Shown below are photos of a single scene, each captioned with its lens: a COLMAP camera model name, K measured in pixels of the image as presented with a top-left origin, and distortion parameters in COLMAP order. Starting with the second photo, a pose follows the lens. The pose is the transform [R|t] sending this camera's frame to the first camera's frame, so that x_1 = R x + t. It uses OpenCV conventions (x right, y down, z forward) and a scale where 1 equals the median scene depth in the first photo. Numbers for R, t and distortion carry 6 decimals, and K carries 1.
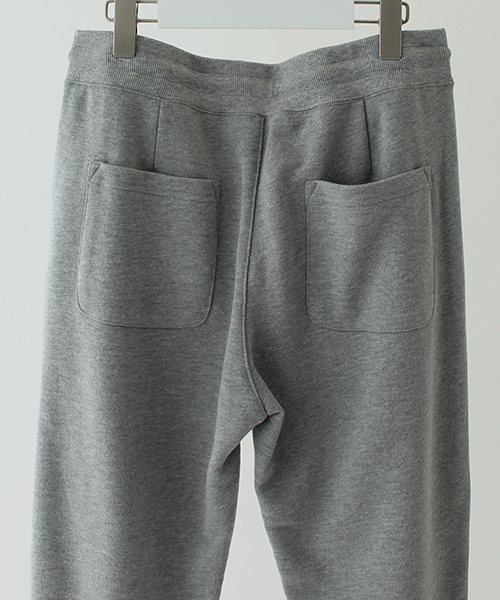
lens RADIAL K [[1295.7, 0, 250.0], [0, 1295.7, 300.0], [0, 0, 1]] dist [-0.028603, 0.002040]
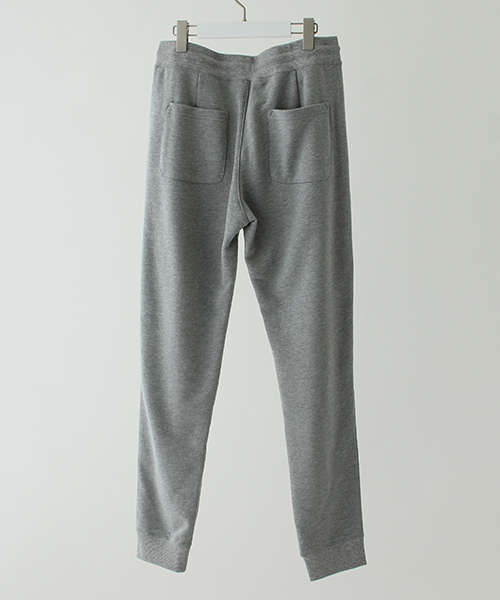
lens RADIAL K [[890.6, 0, 250.0], [0, 890.6, 300.0], [0, 0, 1]] dist [-0.024453, -0.015196]
pose [[0.995551, 0.002188, -0.094202, 0.148744], [-0.000560, 0.999850, 0.017307, 0.187583], [0.094225, -0.017177, 0.995403, -0.431584]]
